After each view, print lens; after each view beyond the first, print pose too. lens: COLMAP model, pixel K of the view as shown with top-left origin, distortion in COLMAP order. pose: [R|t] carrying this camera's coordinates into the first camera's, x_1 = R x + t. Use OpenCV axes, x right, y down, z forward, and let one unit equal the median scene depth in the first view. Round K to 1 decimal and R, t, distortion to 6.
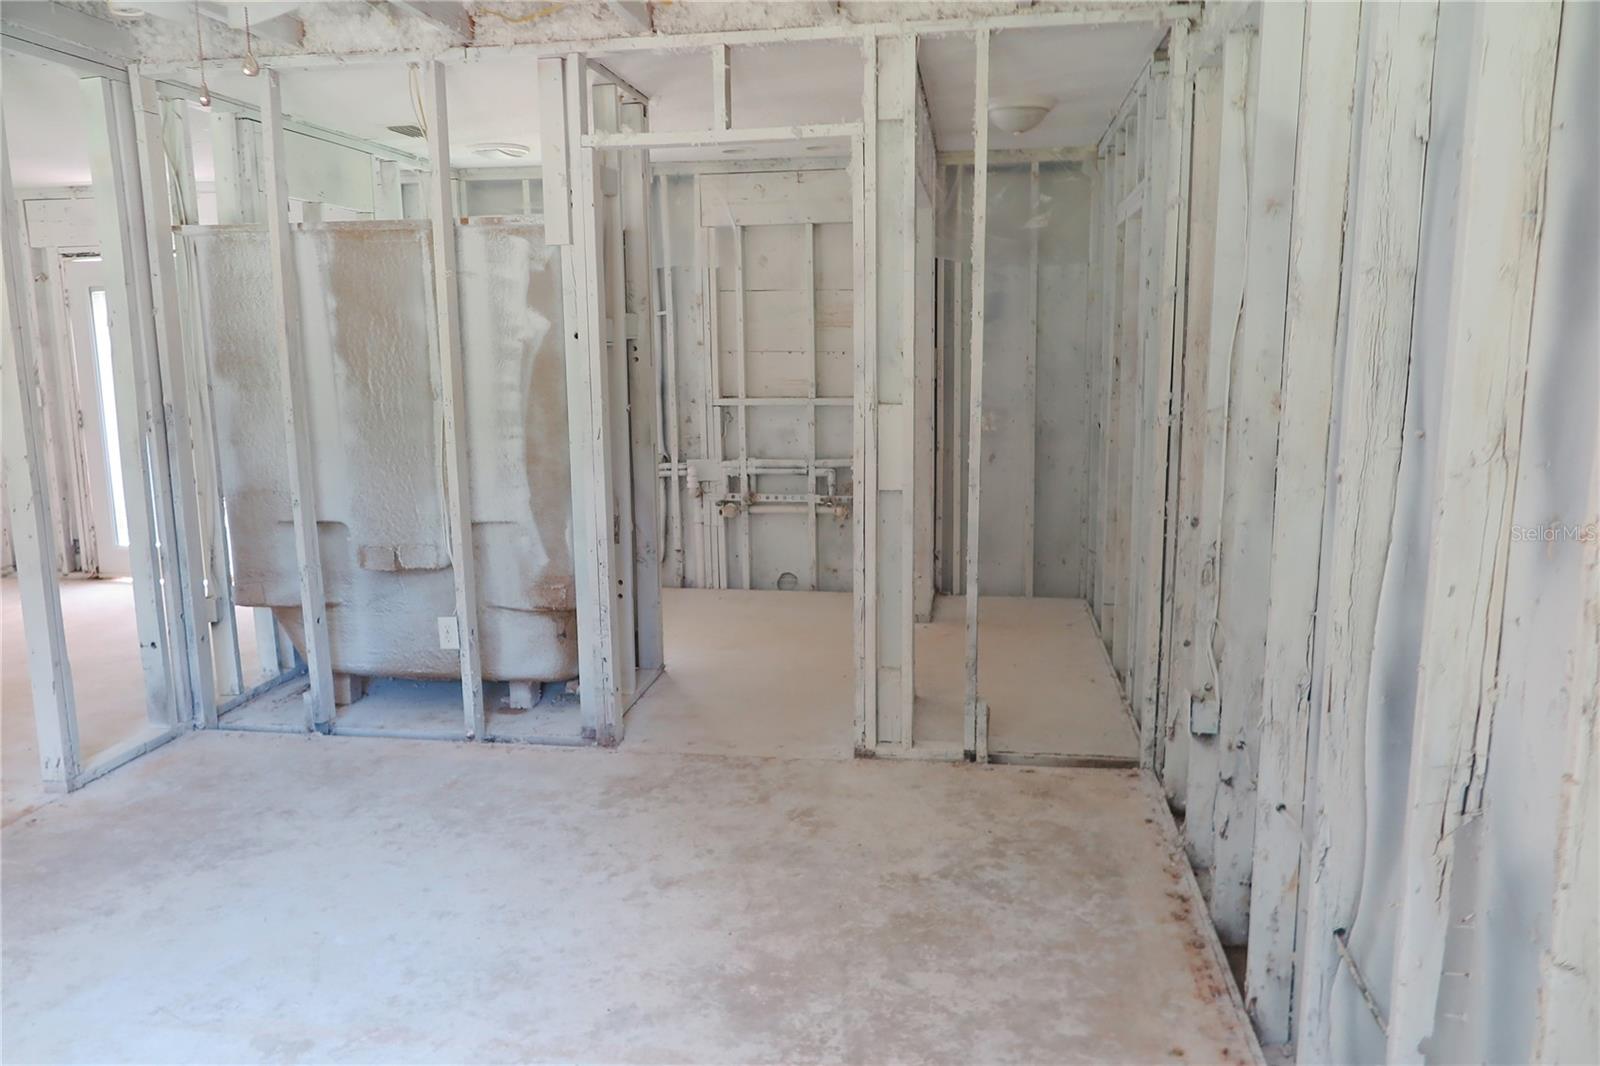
lens RADIAL K [[1149.4, 0, 800.0], [0, 1149.4, 533.0], [0, 0, 1]] dist [-0.022123, 0.002899]
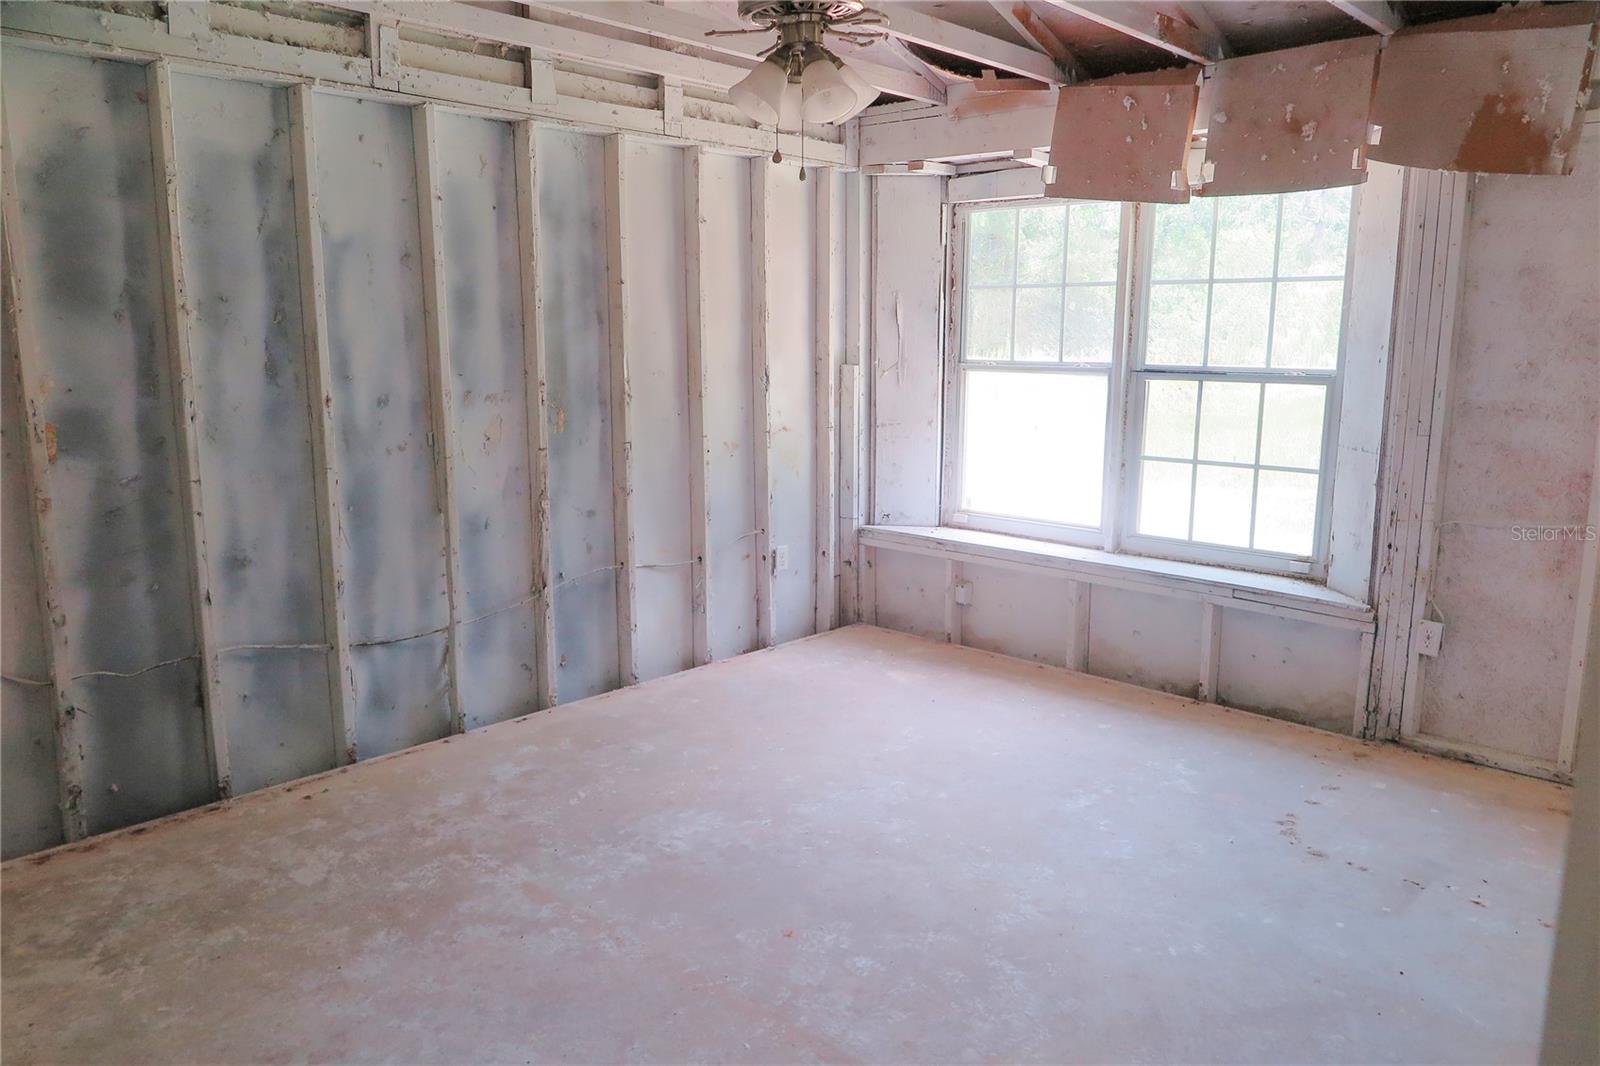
lens RADIAL K [[1149.4, 0, 800.0], [0, 1149.4, 533.0], [0, 0, 1]] dist [-0.022123, 0.002899]
pose [[-0.811374, -0.090020, 0.577554, -0.504707], [0.116033, 0.943602, 0.310083, -0.131351], [-0.572895, 0.318609, -0.755169, 0.799218]]
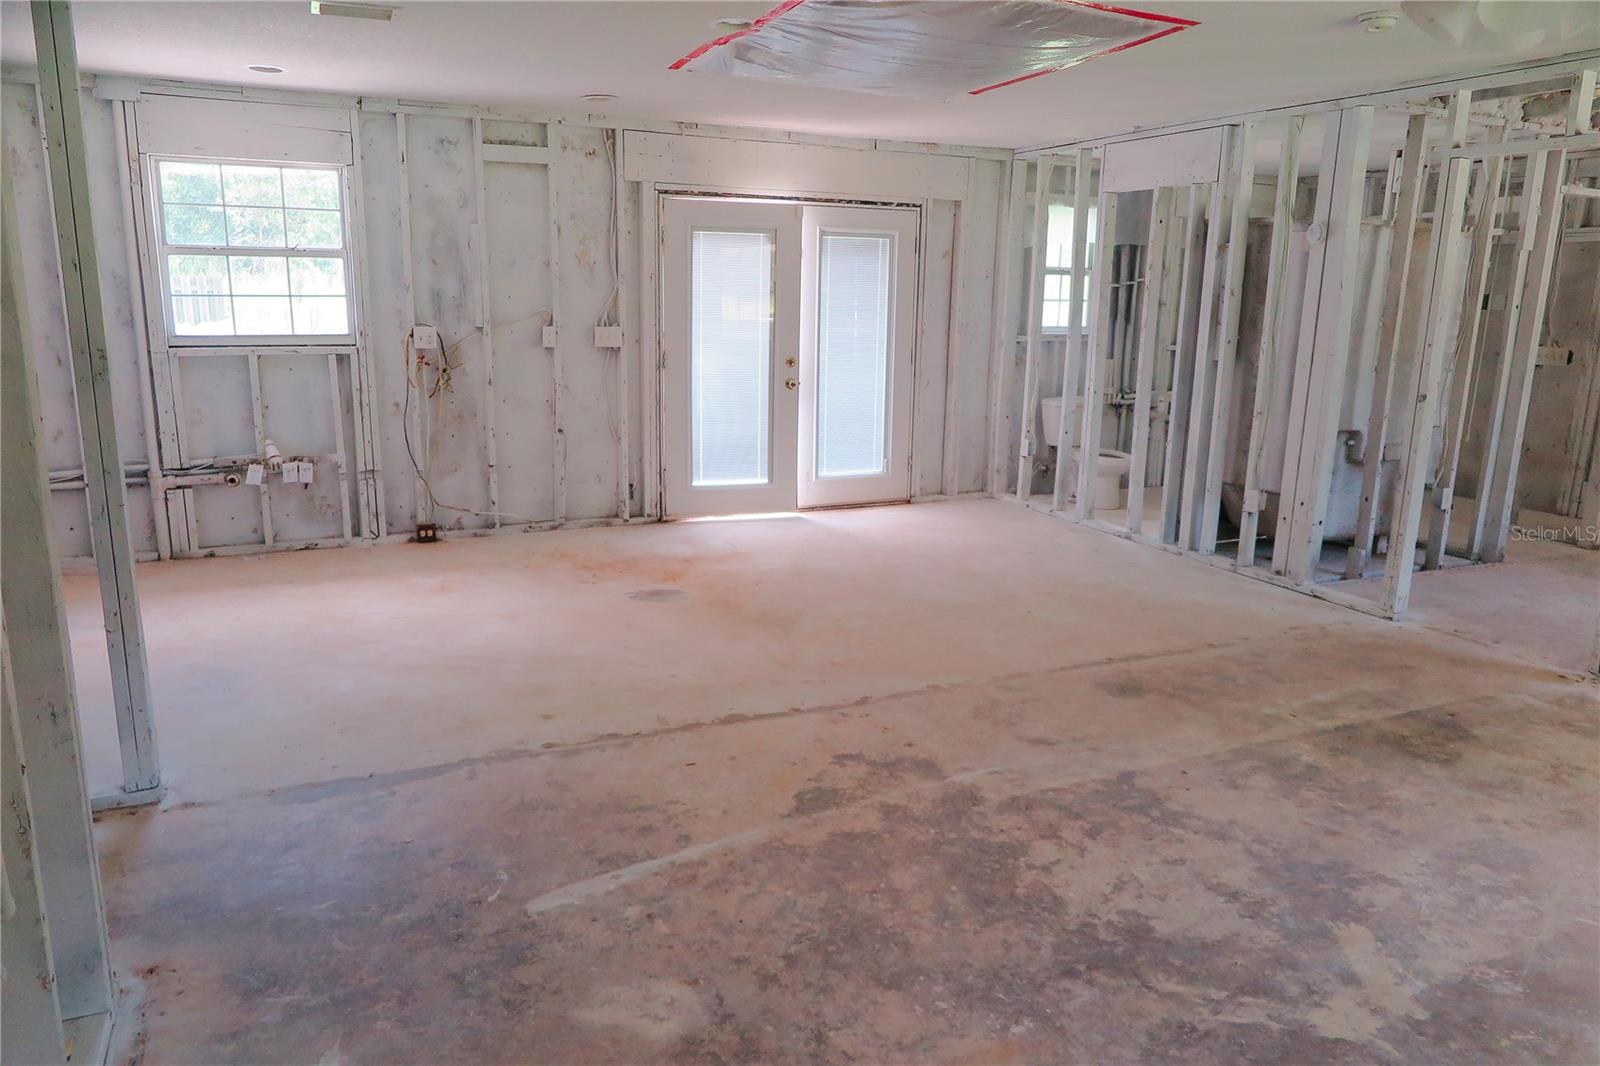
lens RADIAL K [[1093.1, 0, 807.8], [0, 1093.1, 529.3], [0, 0, 1]] dist [-0.013531, 0.005749]
pose [[0.839059, -0.083567, 0.537584, -1.533940], [0.059164, 0.996288, 0.062529, -0.008114], [-0.540814, -0.020660, 0.840888, 0.194913]]
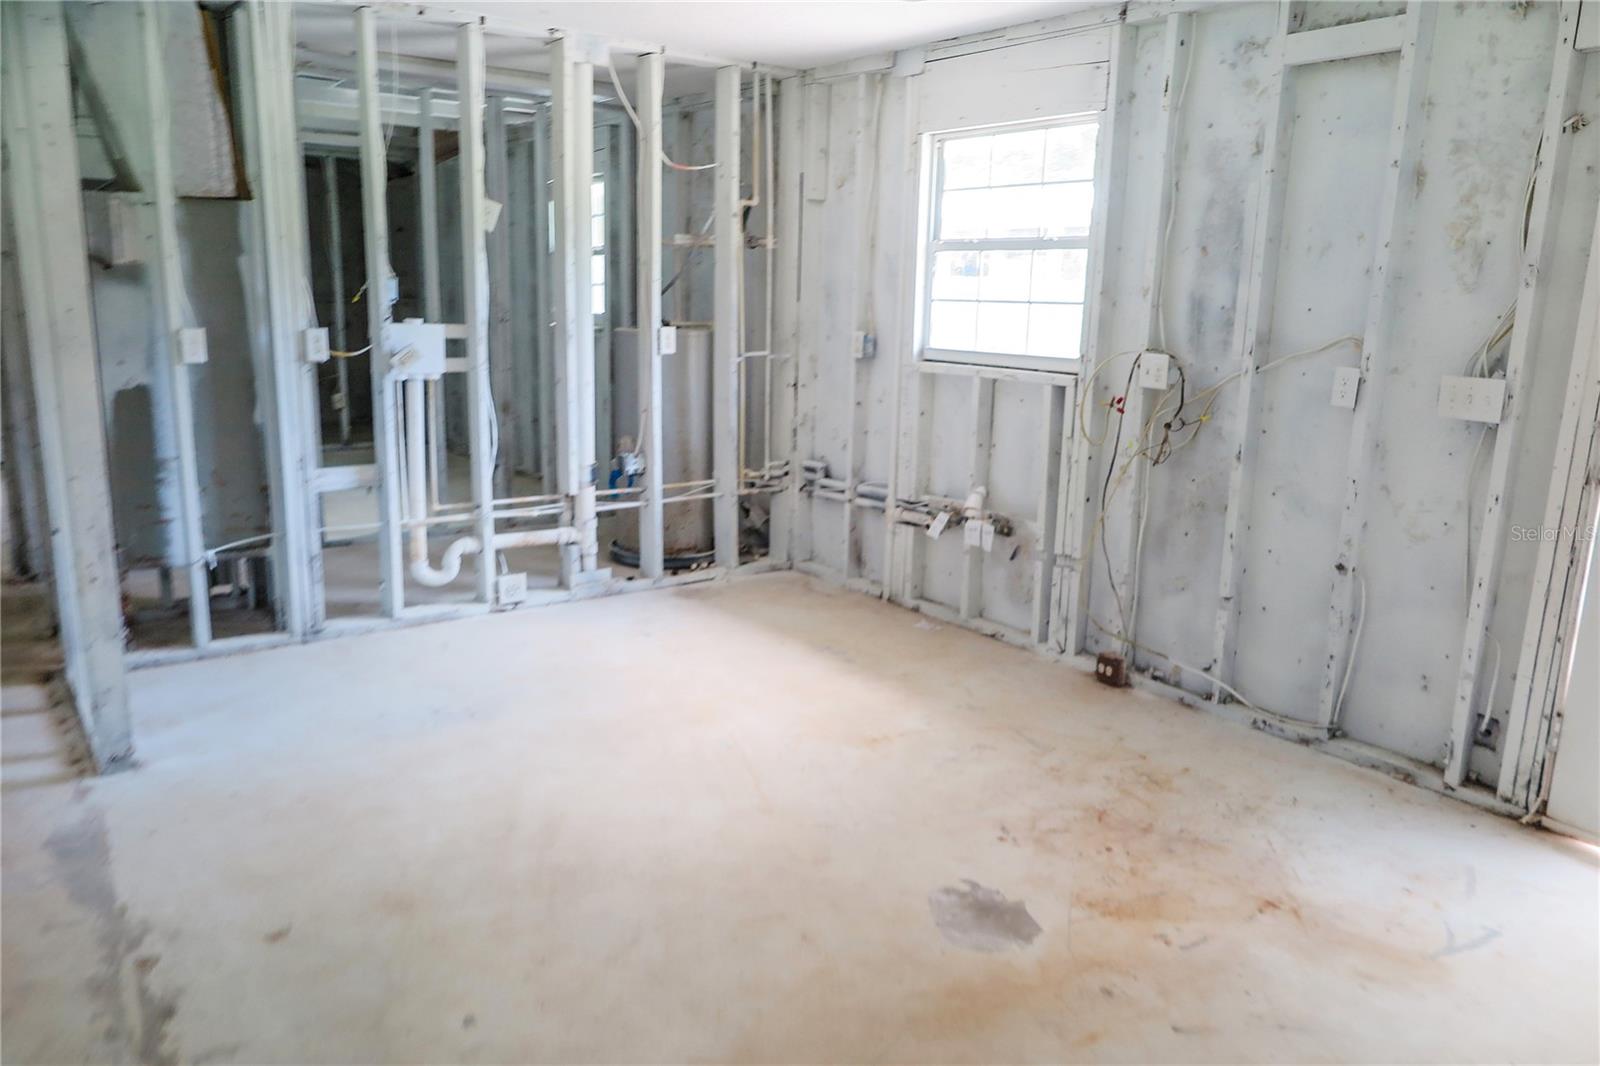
lens RADIAL K [[1149.4, 0, 800.0], [0, 1149.4, 533.0], [0, 0, 1]] dist [-0.022123, 0.002899]
pose [[0.711460, 0.182976, -0.678487, -0.806786], [-0.157236, 0.982477, 0.100080, -0.103427], [0.684910, 0.035480, 0.727763, 0.723225]]
